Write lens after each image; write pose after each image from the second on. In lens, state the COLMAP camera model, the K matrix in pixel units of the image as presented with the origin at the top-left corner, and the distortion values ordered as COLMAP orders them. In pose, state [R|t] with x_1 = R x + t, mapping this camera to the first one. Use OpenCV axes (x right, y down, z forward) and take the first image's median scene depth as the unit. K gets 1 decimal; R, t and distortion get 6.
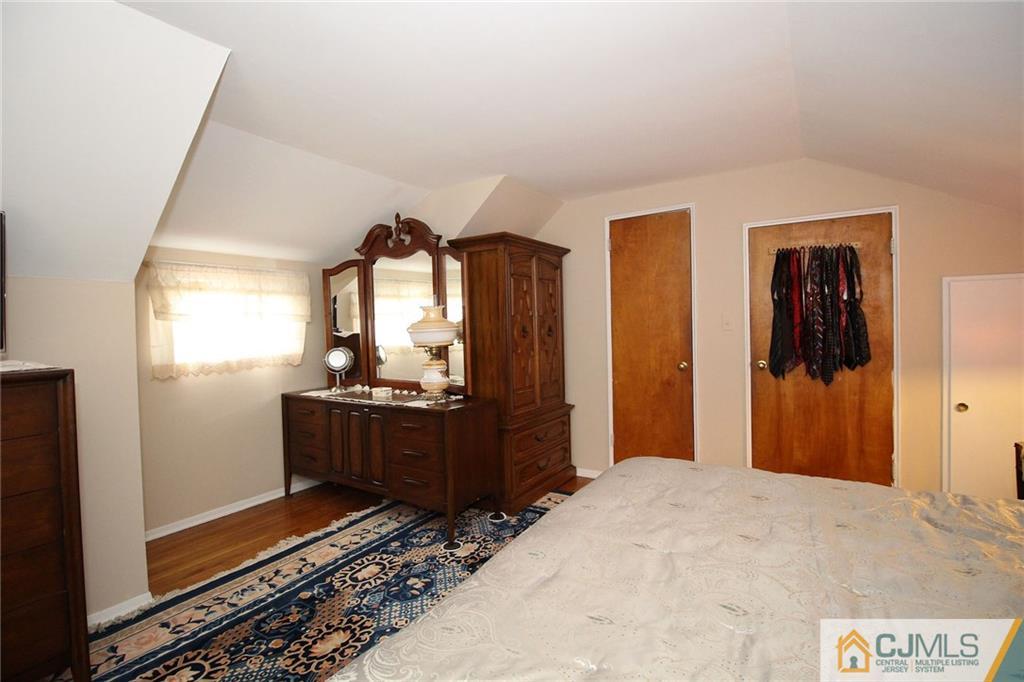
lens RADIAL K [[474.8, 0, 512.0], [0, 474.8, 329.0], [0, 0, 1]] dist [-0.000606, -0.010535]
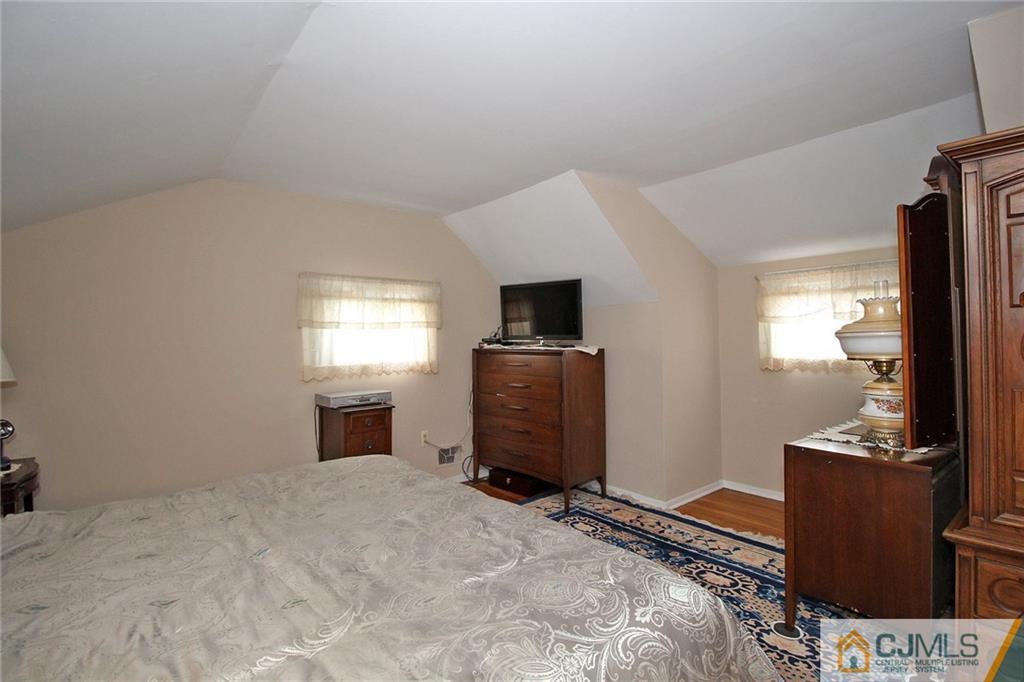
lens RADIAL K [[474.8, 0, 512.0], [0, 474.8, 329.0], [0, 0, 1]] dist [-0.000606, -0.010535]
pose [[-0.304947, 0.014494, -0.952259, 0.758786], [0.014079, 0.999844, 0.010710, -0.026058], [0.952265, -0.010141, -0.305103, 0.897457]]
